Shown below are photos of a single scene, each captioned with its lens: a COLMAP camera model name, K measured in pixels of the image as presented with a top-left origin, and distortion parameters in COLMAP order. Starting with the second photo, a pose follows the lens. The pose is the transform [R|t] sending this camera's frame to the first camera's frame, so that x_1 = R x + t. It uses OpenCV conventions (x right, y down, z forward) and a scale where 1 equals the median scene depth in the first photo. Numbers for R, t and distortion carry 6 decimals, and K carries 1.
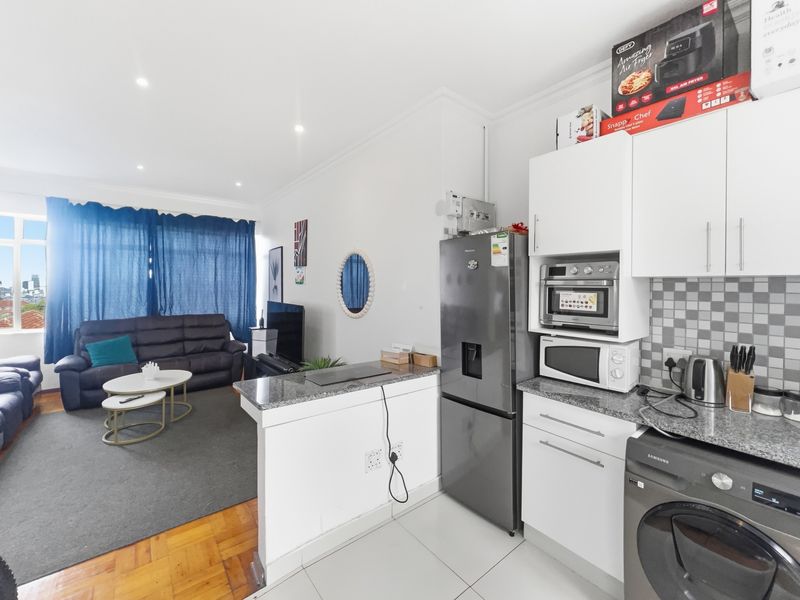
lens RADIAL K [[328.0, 0, 399.0], [0, 328.0, 289.0], [0, 0, 1]] dist [-0.002002, -0.000204]
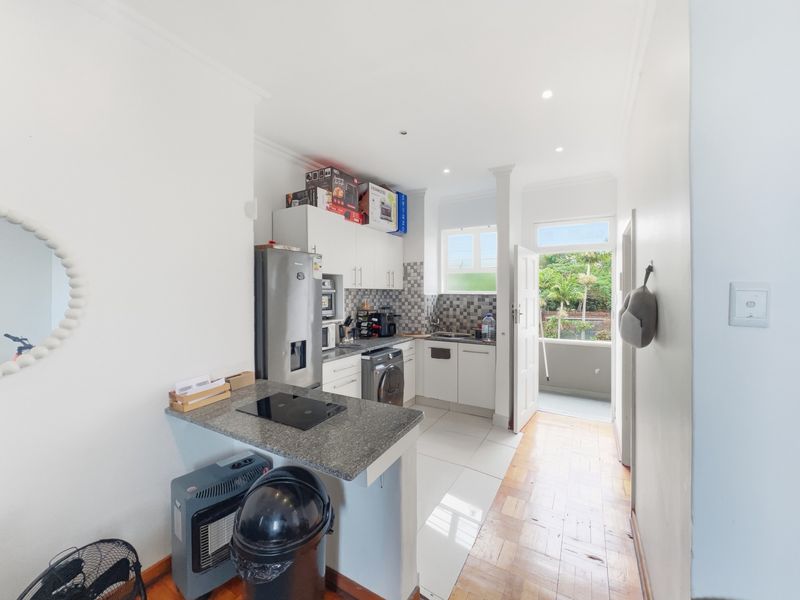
lens RADIAL K [[320.4, 0, 395.6], [0, 320.4, 296.7], [0, 0, 1]] dist [-0.000015, 0.000242]
pose [[-0.343156, -0.019051, 0.939085, -1.177937], [0.009476, 0.999673, 0.023743, -0.026444], [-0.939231, 0.017046, -0.342863, 1.258716]]
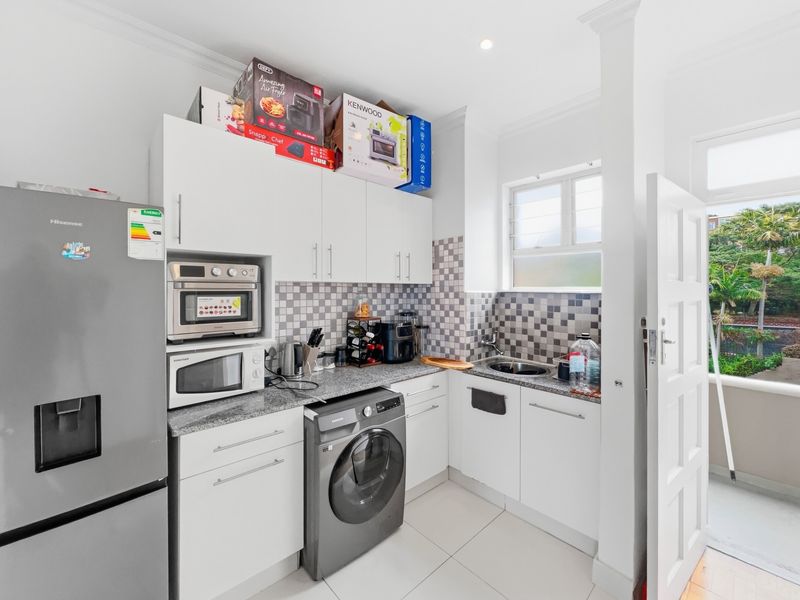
lens RADIAL K [[328.0, 0, 399.0], [0, 328.0, 289.0], [0, 0, 1]] dist [-0.002002, -0.000204]
pose [[-0.055389, -0.006031, 0.998447, -0.392542], [0.010500, 0.999923, 0.006622, -0.011496], [-0.998410, 0.010850, -0.055321, 0.590201]]
